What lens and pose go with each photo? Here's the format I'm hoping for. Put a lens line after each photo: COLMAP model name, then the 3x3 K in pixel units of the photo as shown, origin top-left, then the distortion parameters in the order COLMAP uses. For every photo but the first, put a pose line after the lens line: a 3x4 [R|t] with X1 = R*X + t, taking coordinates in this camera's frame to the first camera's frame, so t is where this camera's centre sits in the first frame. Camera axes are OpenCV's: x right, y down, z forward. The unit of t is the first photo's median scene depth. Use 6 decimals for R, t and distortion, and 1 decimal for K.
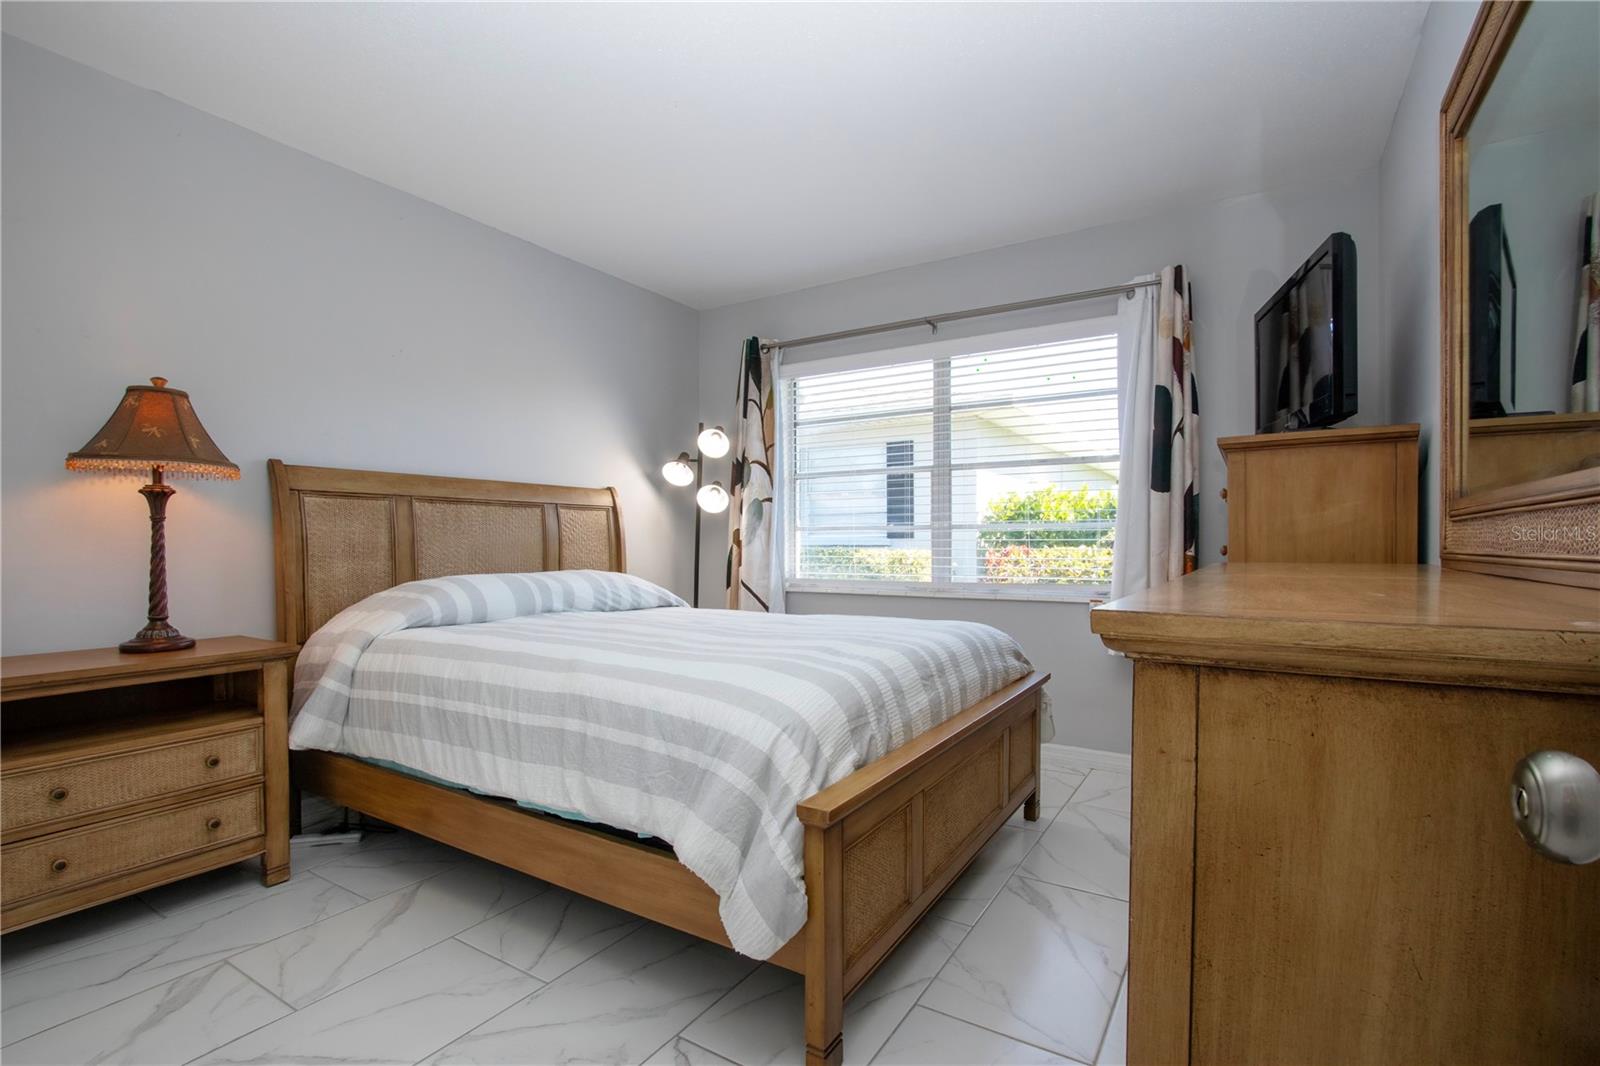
lens RADIAL K [[688.4, 0, 756.0], [0, 688.4, 558.2], [0, 0, 1]] dist [-0.010458, 0.000280]
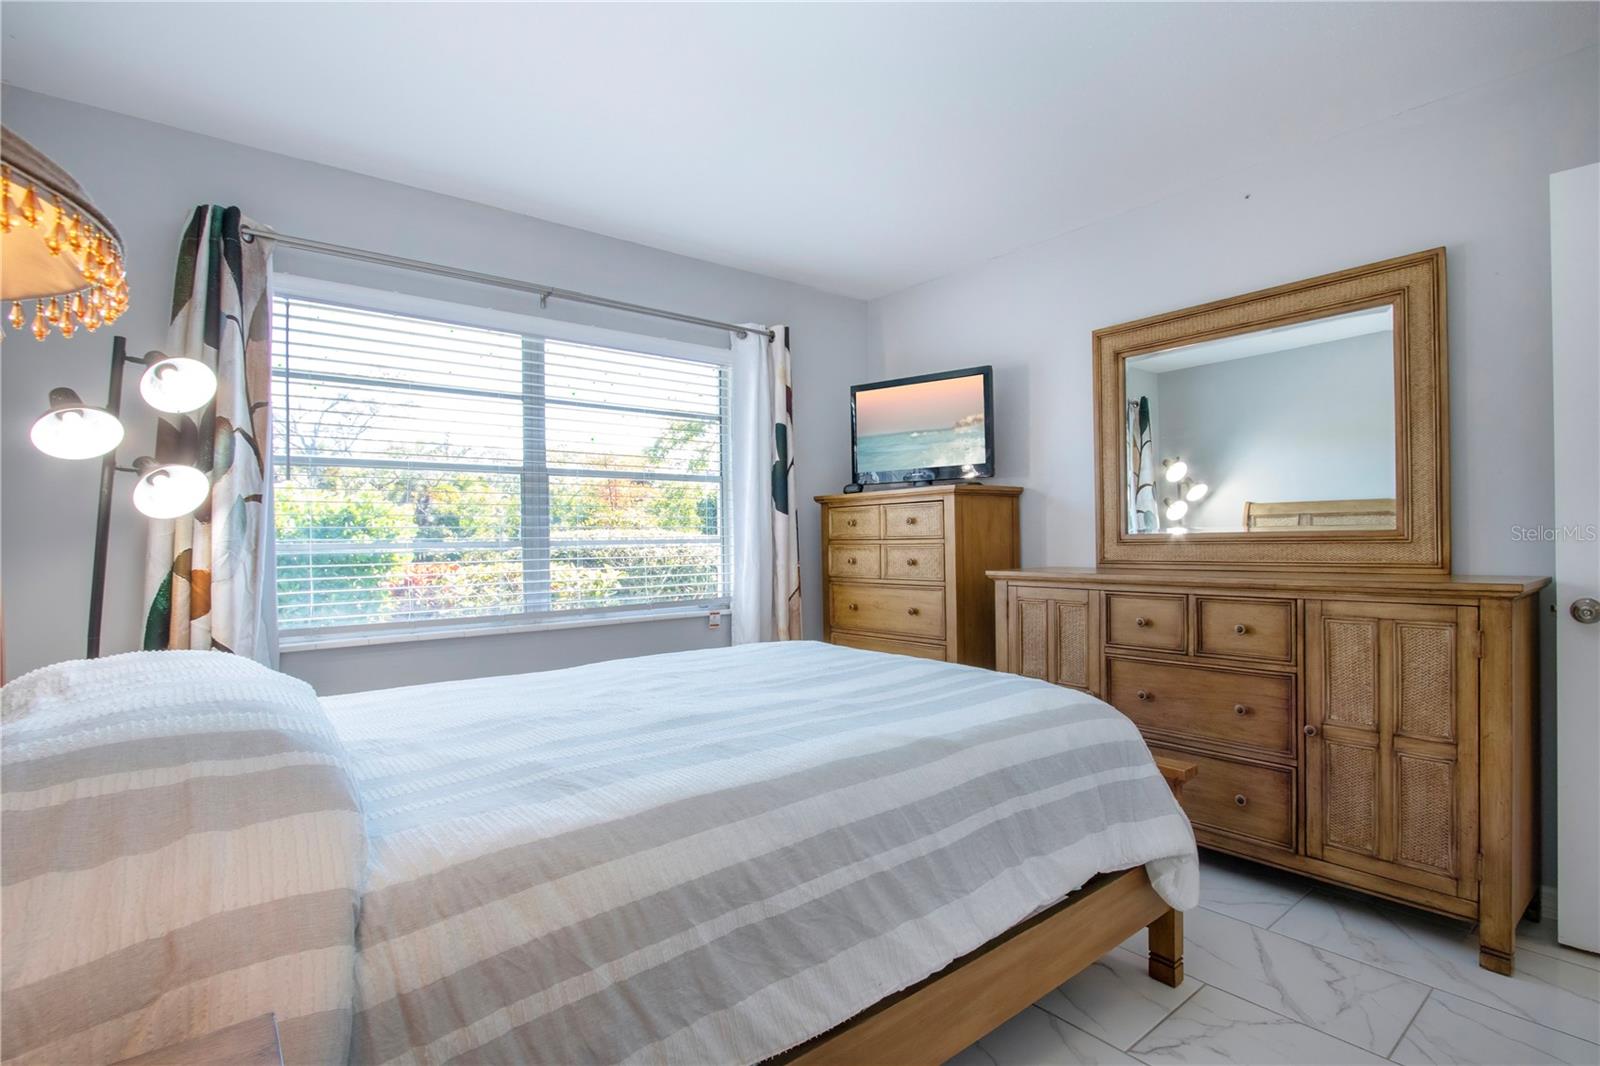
lens RADIAL K [[801.9, 0, 790.9], [0, 801.9, 553.2], [0, 0, 1]] dist [-0.013702, 0.000124]
pose [[0.308566, -0.019487, 0.951003, -0.537826], [0.041011, 0.999133, 0.007167, -0.028410], [-0.950318, 0.036790, 0.309098, 0.419251]]
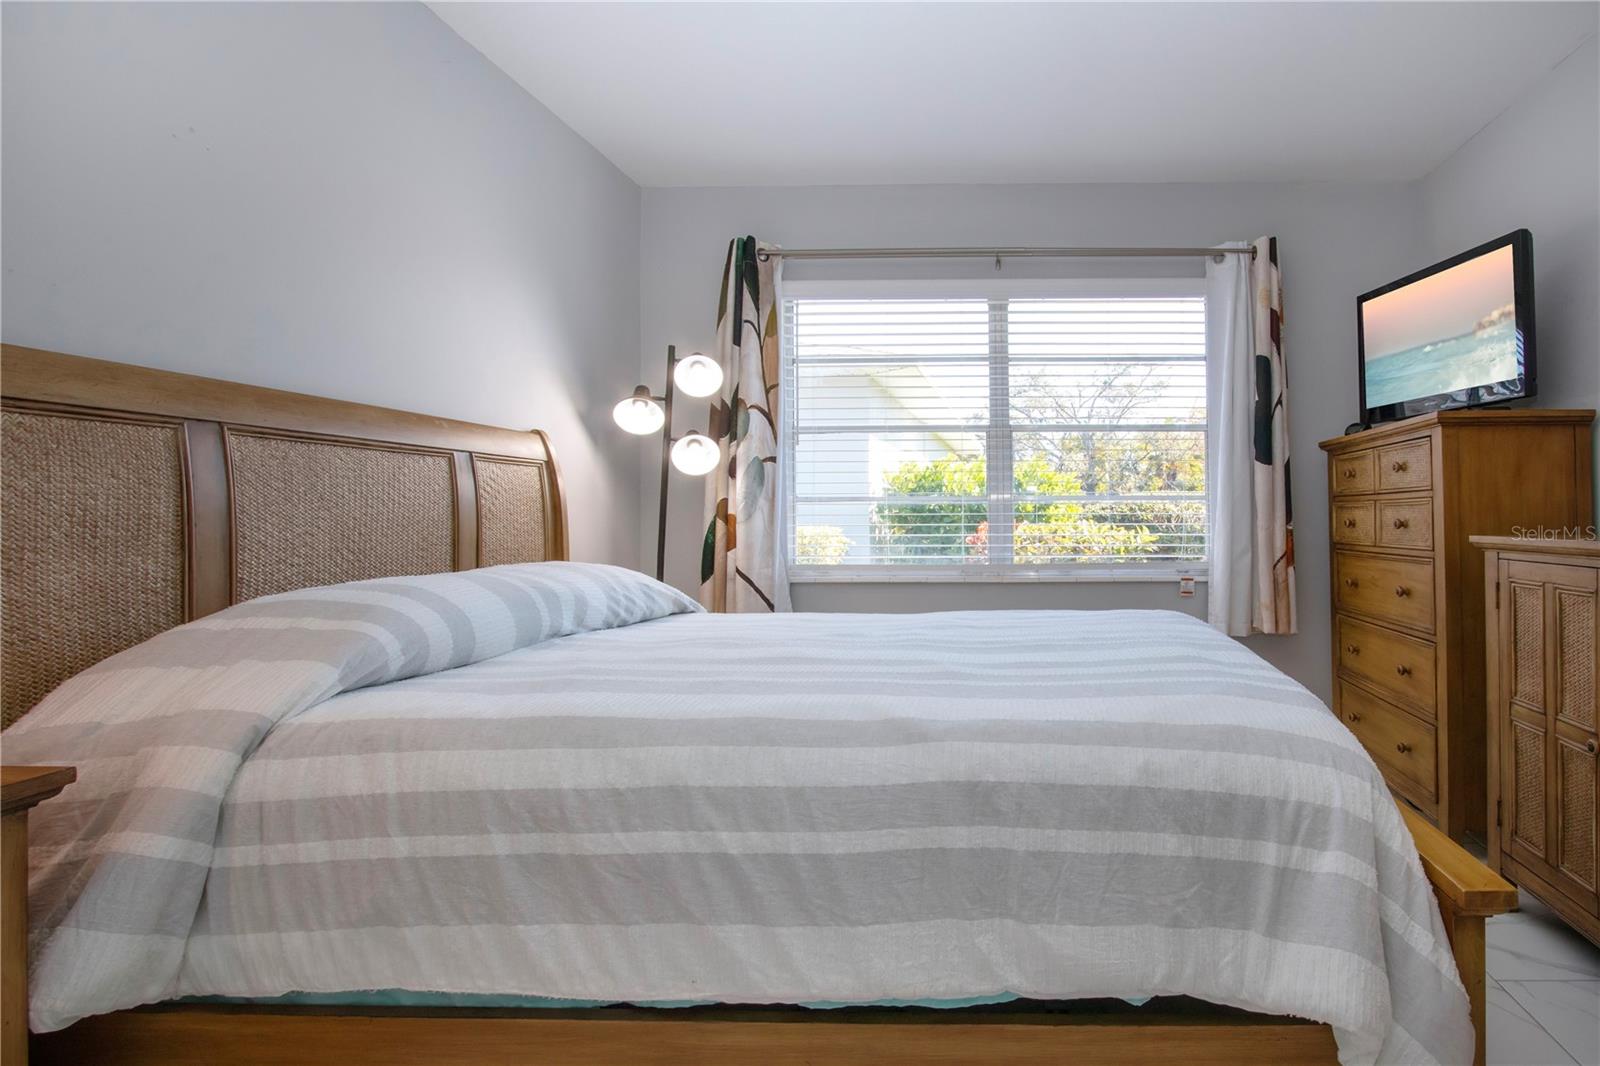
lens RADIAL K [[787.0, 0, 938.1], [0, 787.0, 512.4], [0, 0, 1]] dist [-0.010794, 0.000264]
pose [[0.859216, 0.002326, 0.511608, -0.286472], [0.013334, 0.999548, -0.026939, -0.003231], [-0.511439, 0.029969, 0.858797, 0.209336]]
